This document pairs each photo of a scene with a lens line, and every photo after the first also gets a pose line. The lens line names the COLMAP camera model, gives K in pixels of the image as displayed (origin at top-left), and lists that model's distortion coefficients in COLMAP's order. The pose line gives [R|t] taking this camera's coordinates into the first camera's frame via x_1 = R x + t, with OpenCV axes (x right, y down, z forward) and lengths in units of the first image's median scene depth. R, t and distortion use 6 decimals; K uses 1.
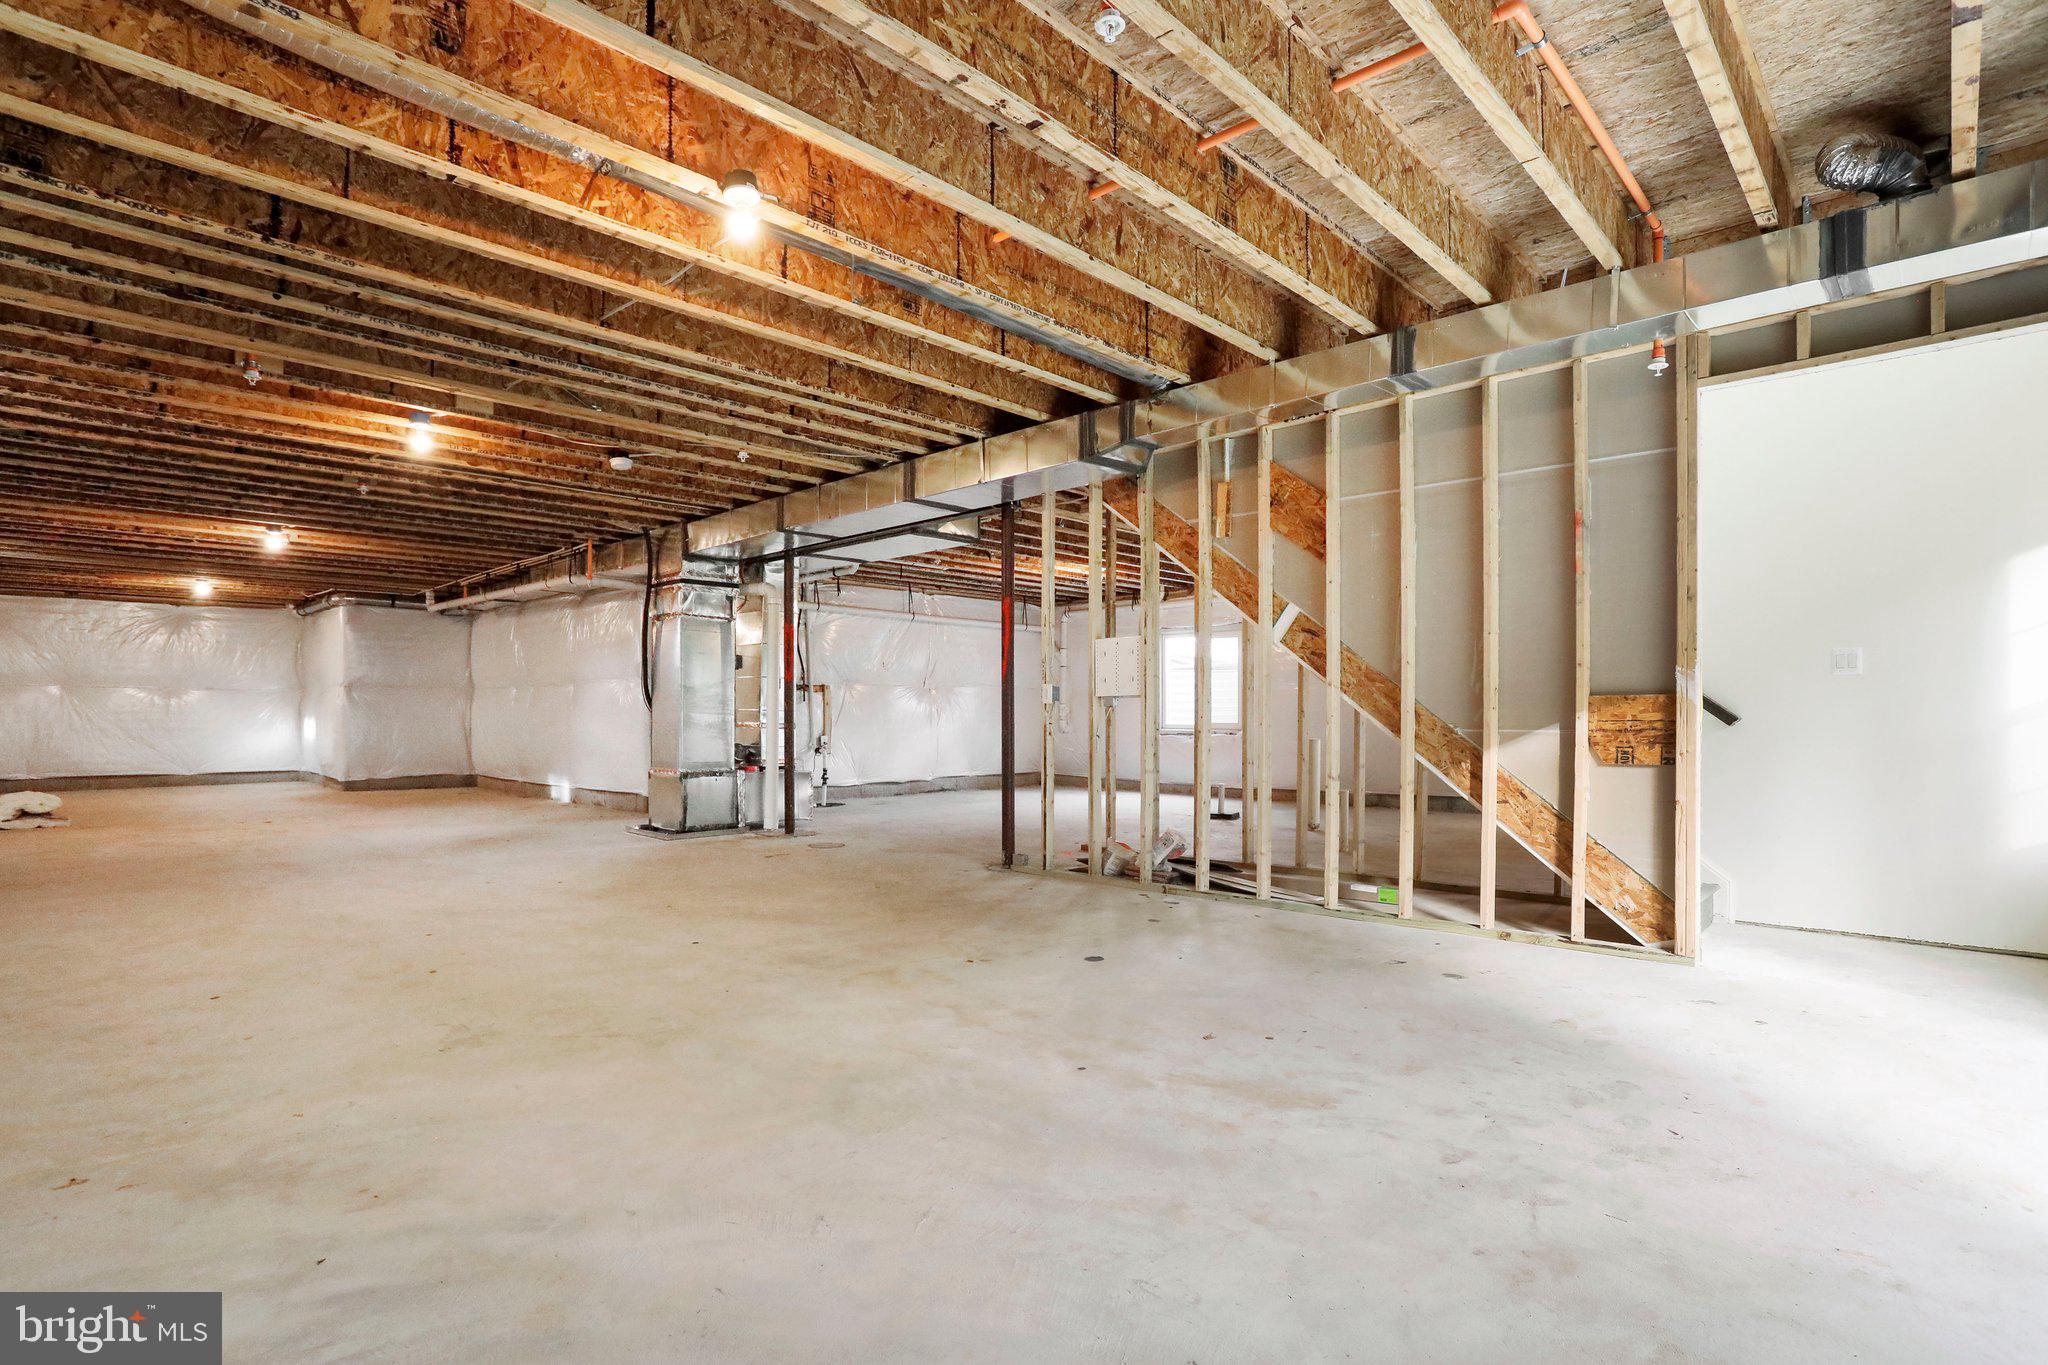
lens RADIAL K [[999.7, 0, 1033.3], [0, 999.7, 721.2], [0, 0, 1]] dist [-0.063308, 0.021622]
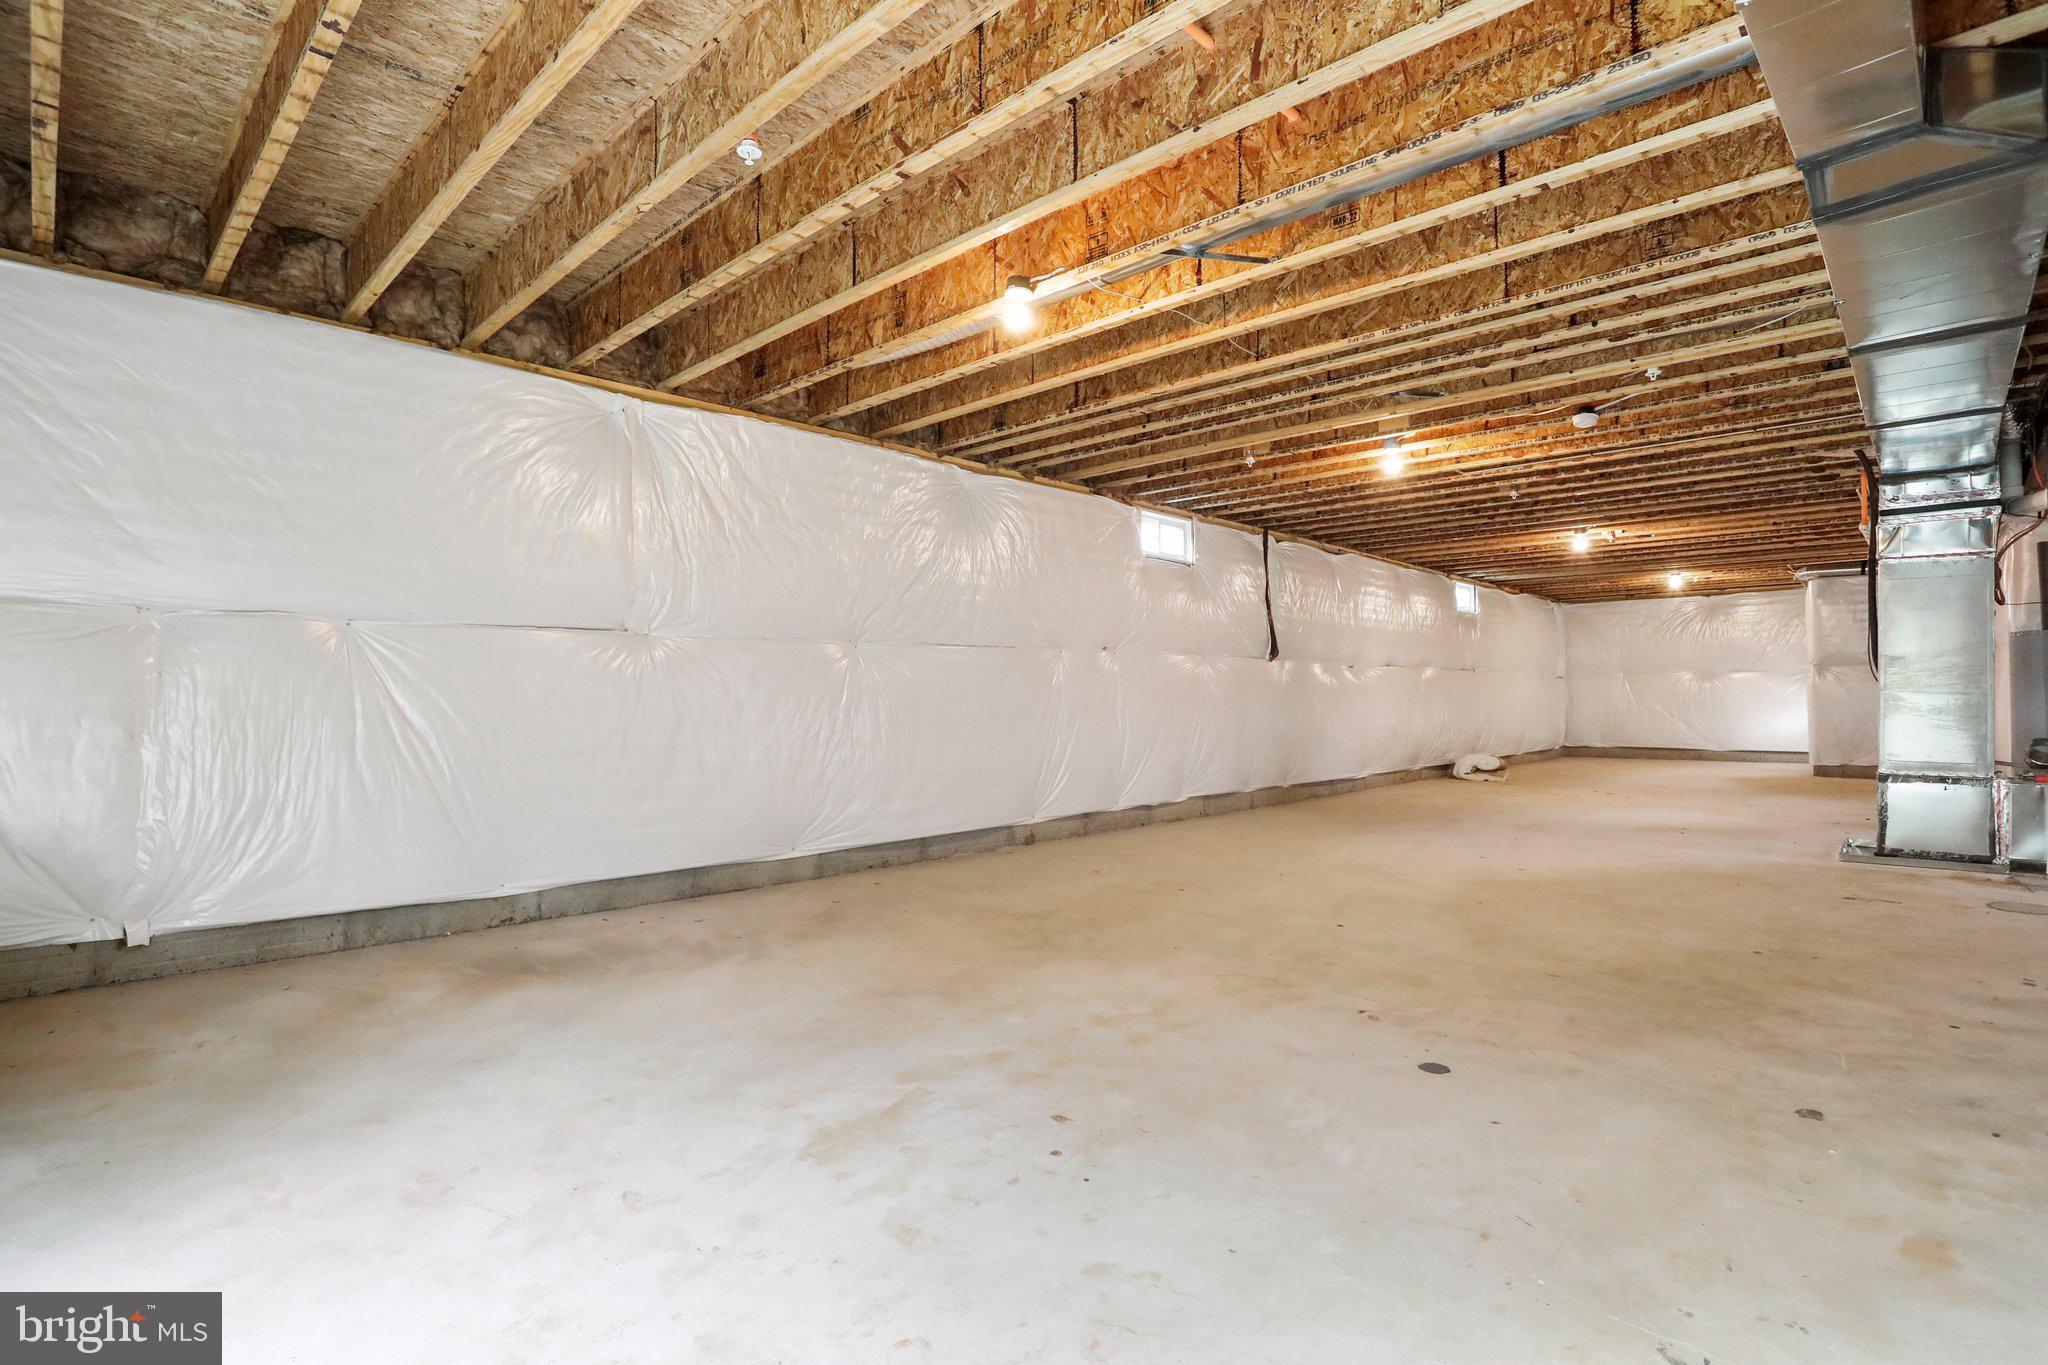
lens RADIAL K [[999.7, 0, 1030.7], [0, 999.7, 682.1], [0, 0, 1]] dist [-0.063308, 0.021622]
pose [[0.004993, -0.016032, -0.999859, 0.668150], [-0.002504, 0.999868, -0.016045, -0.006408], [0.999984, 0.002583, 0.004952, 0.681925]]
